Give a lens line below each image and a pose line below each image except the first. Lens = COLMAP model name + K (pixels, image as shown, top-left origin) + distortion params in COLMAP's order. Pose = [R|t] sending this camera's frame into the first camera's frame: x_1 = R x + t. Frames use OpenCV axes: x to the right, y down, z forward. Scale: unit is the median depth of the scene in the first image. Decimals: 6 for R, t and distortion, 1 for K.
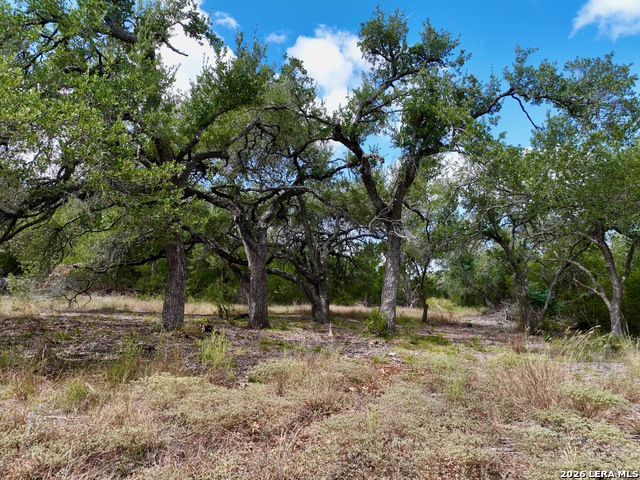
lens RADIAL K [[448.5, 0, 319.3], [0, 448.5, 239.2], [0, 0, 1]] dist [-0.004354, -0.004608]
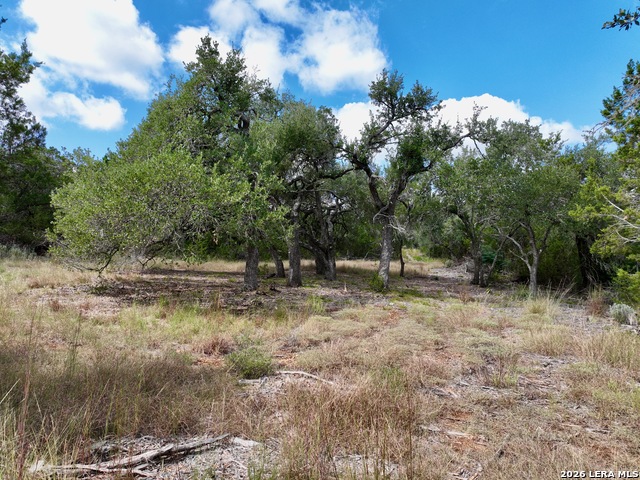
lens RADIAL K [[448.5, 0, 320.4], [0, 448.5, 242.1], [0, 0, 1]] dist [-0.004354, -0.004608]
pose [[0.997830, -0.000418, 0.065841, -0.160689], [-0.007911, 0.991974, 0.126191, -0.140075], [-0.065365, -0.126438, 0.989819, -0.470849]]
